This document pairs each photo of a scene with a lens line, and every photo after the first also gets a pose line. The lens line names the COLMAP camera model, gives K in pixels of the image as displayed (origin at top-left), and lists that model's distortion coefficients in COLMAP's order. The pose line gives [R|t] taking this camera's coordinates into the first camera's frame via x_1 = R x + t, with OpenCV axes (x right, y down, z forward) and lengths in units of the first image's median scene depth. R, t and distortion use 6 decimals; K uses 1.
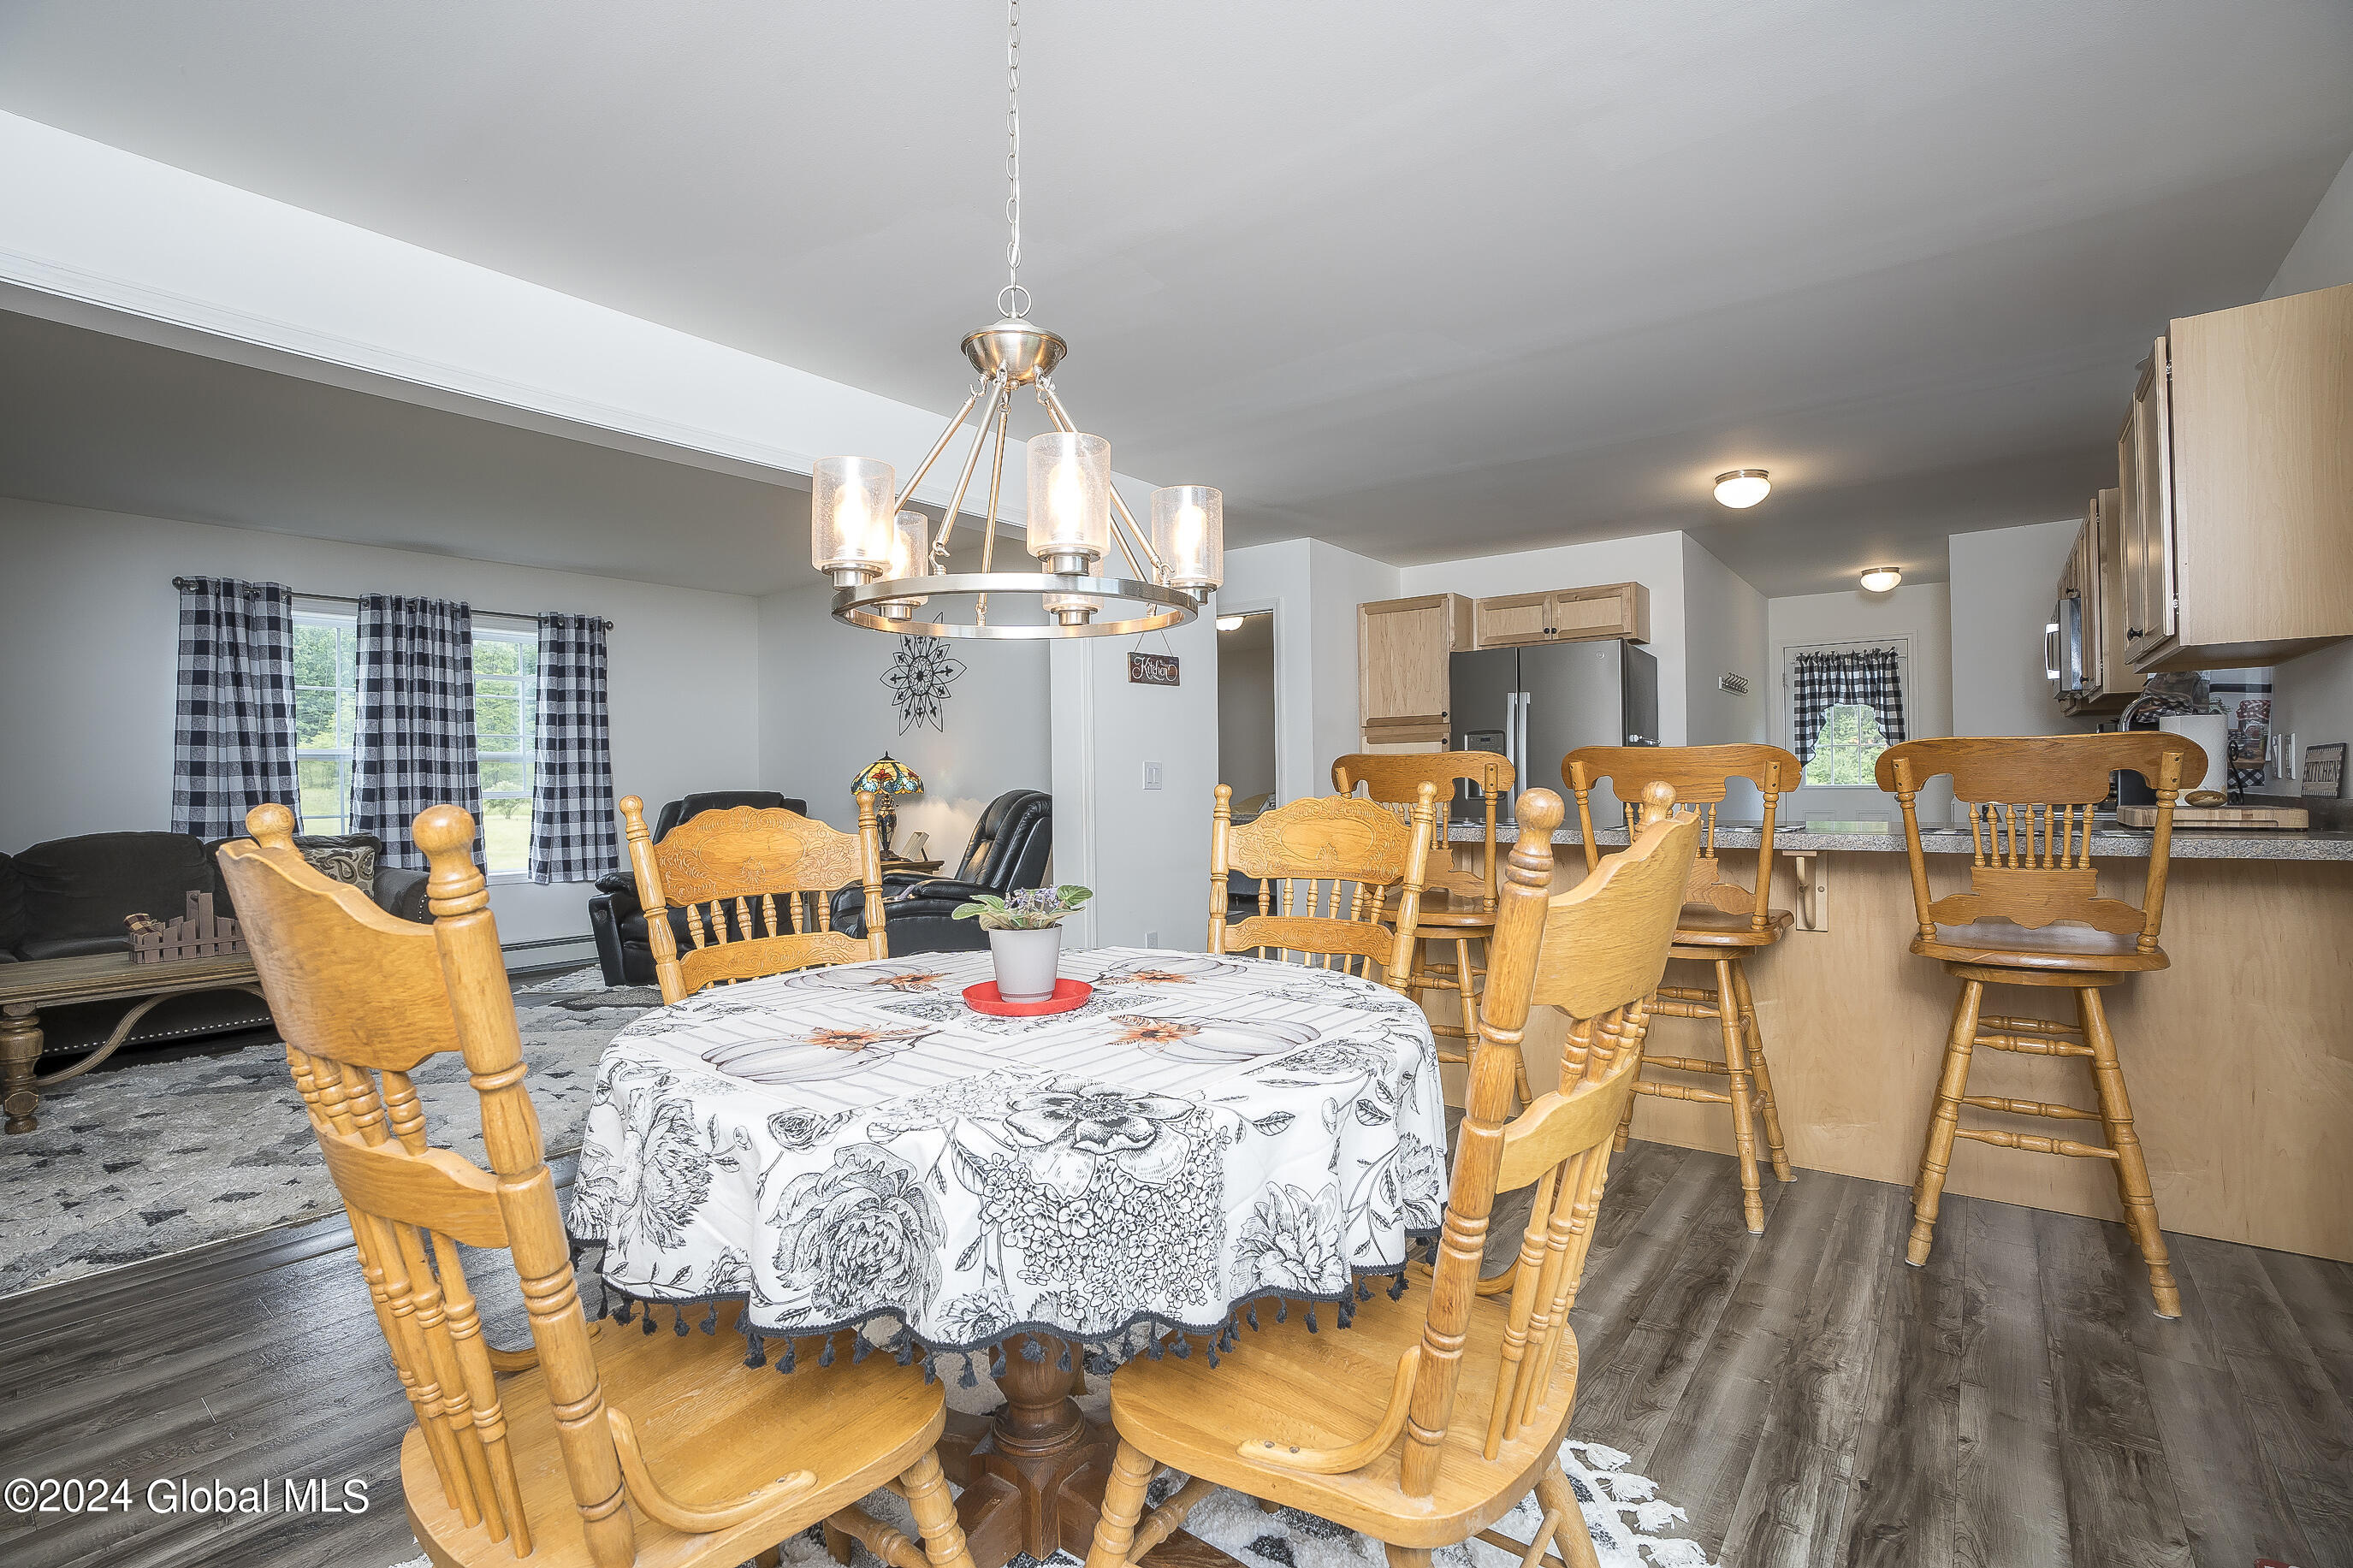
lens RADIAL K [[1038.7, 0, 1219.3], [0, 1038.7, 753.0], [0, 0, 1]] dist [-0.008645, 0.002162]
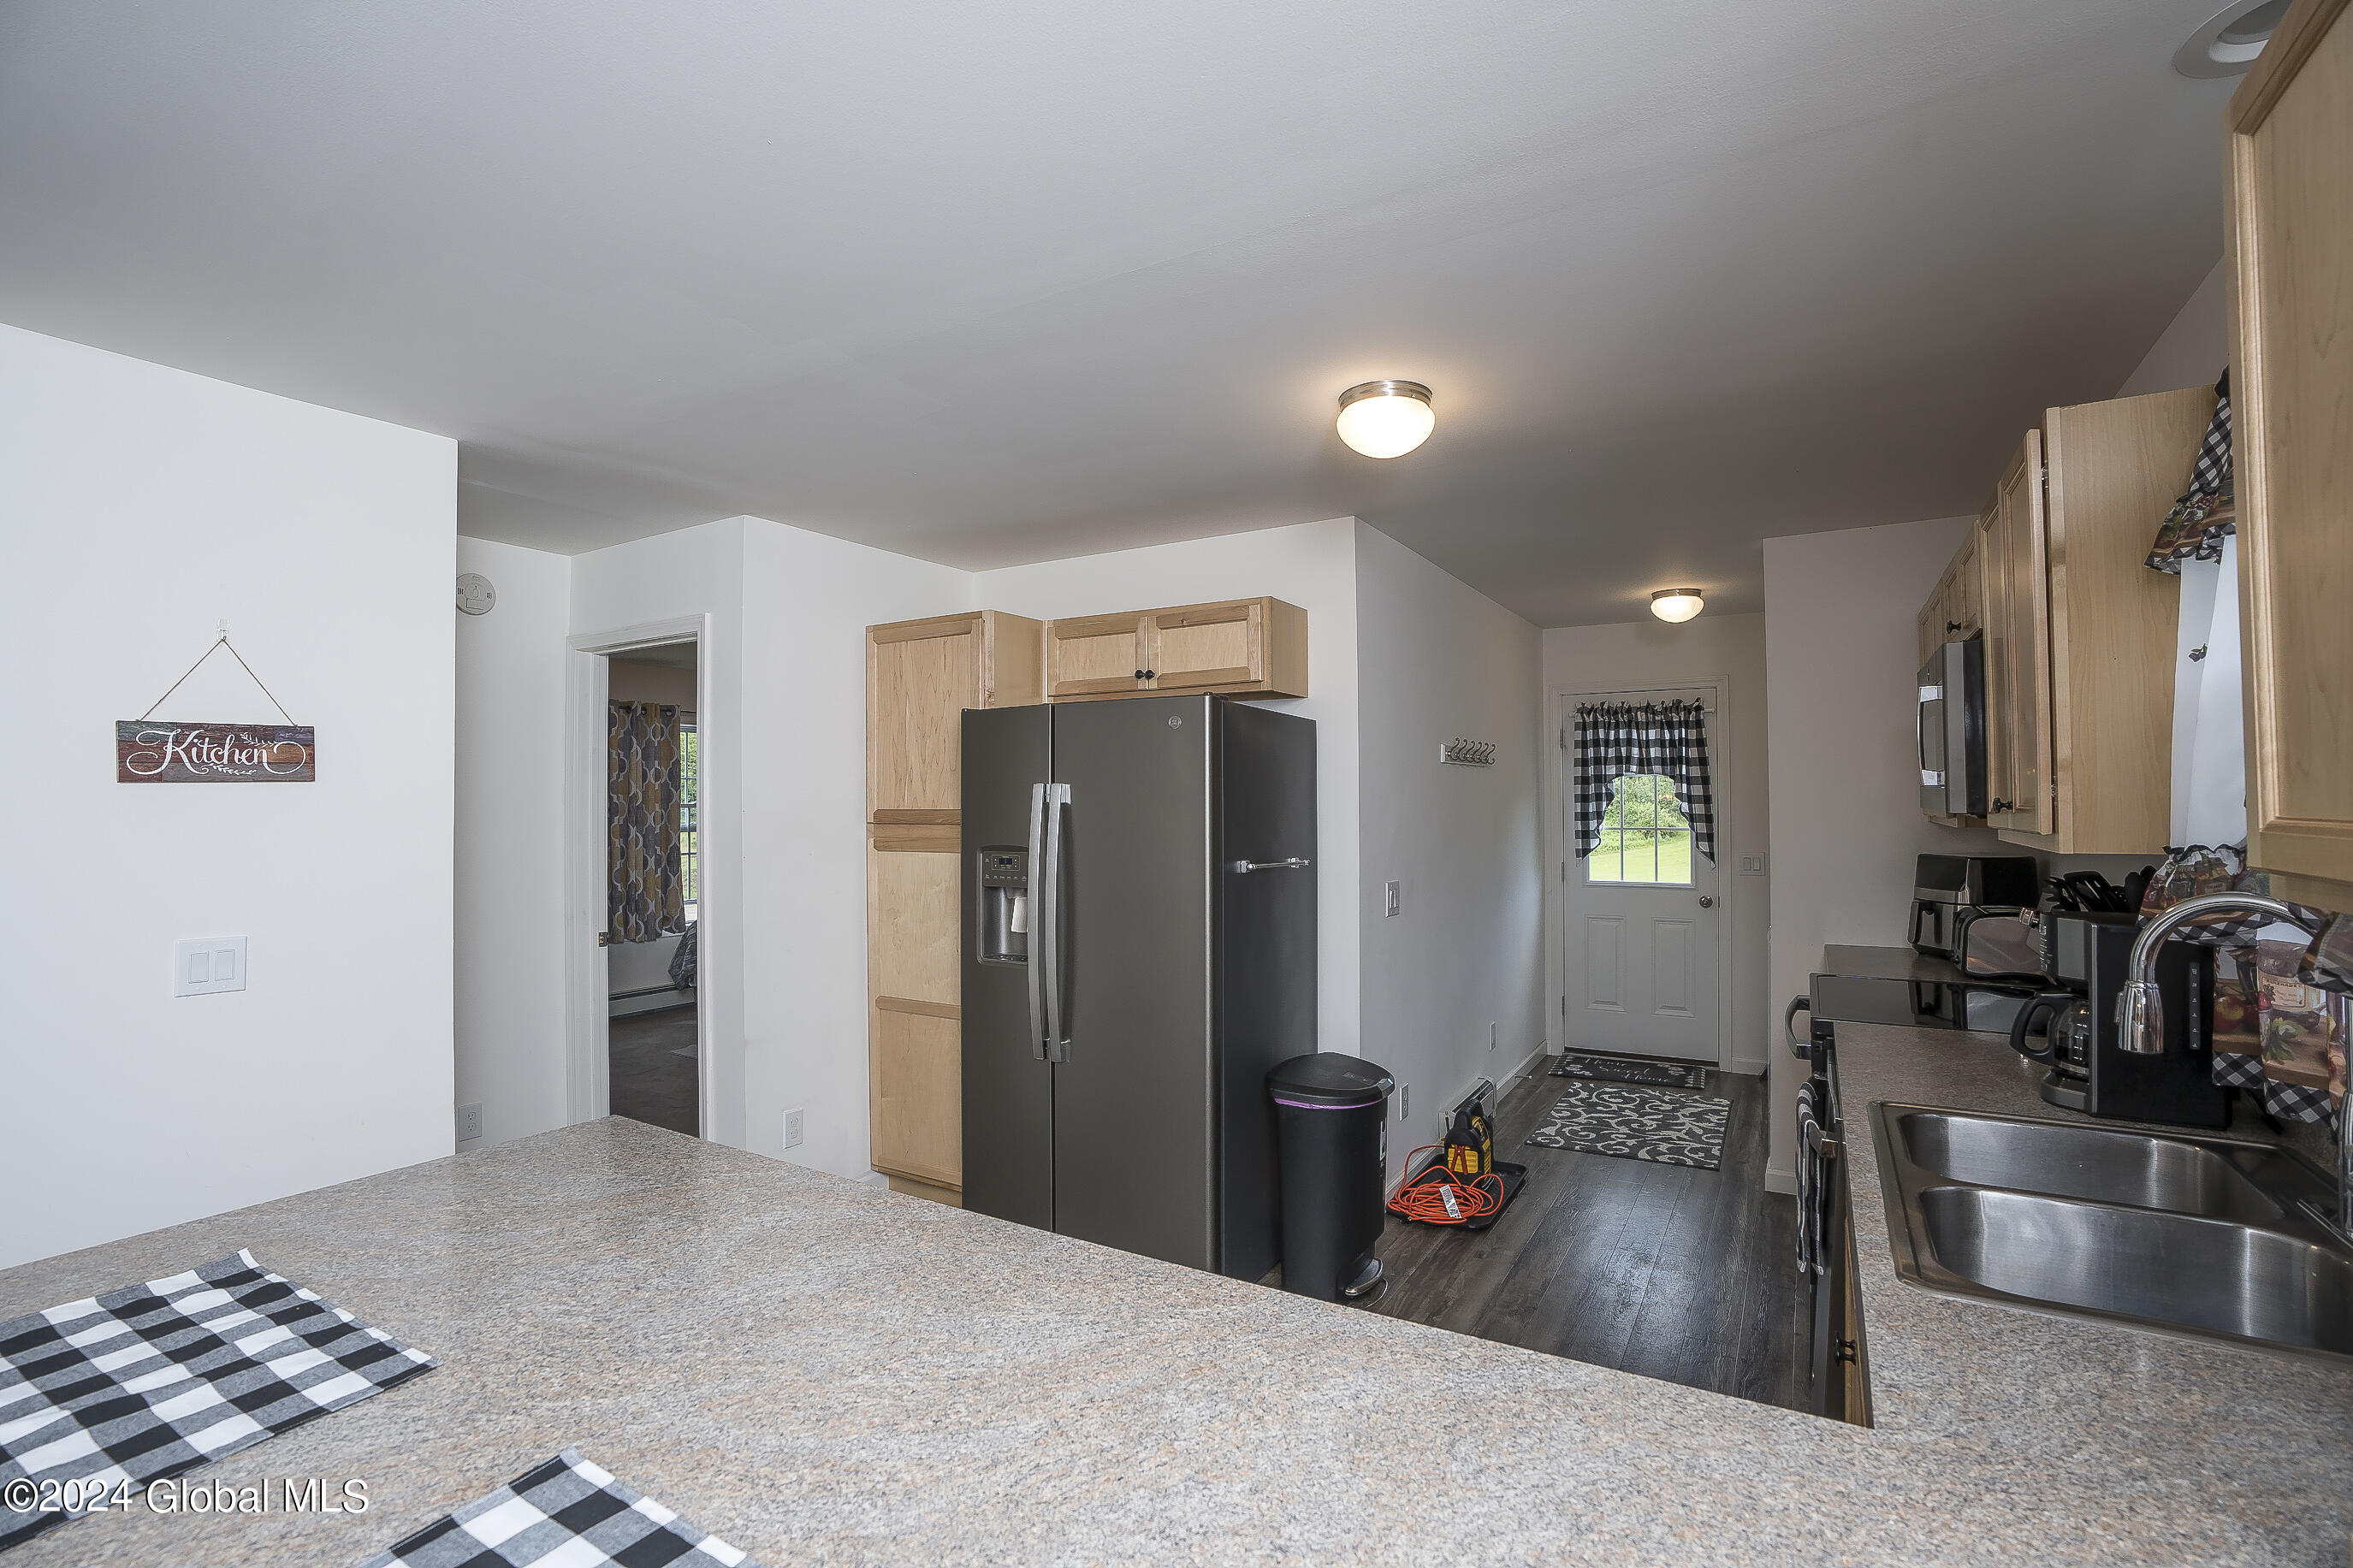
lens RADIAL K [[1038.7, 0, 1173.7], [0, 1038.7, 769.0], [0, 0, 1]] dist [-0.008645, 0.002162]
pose [[0.996347, 0.004911, 0.085260, 0.212450], [-0.004136, 0.999949, -0.009263, -0.042666], [-0.085301, 0.008876, 0.996316, 0.291795]]
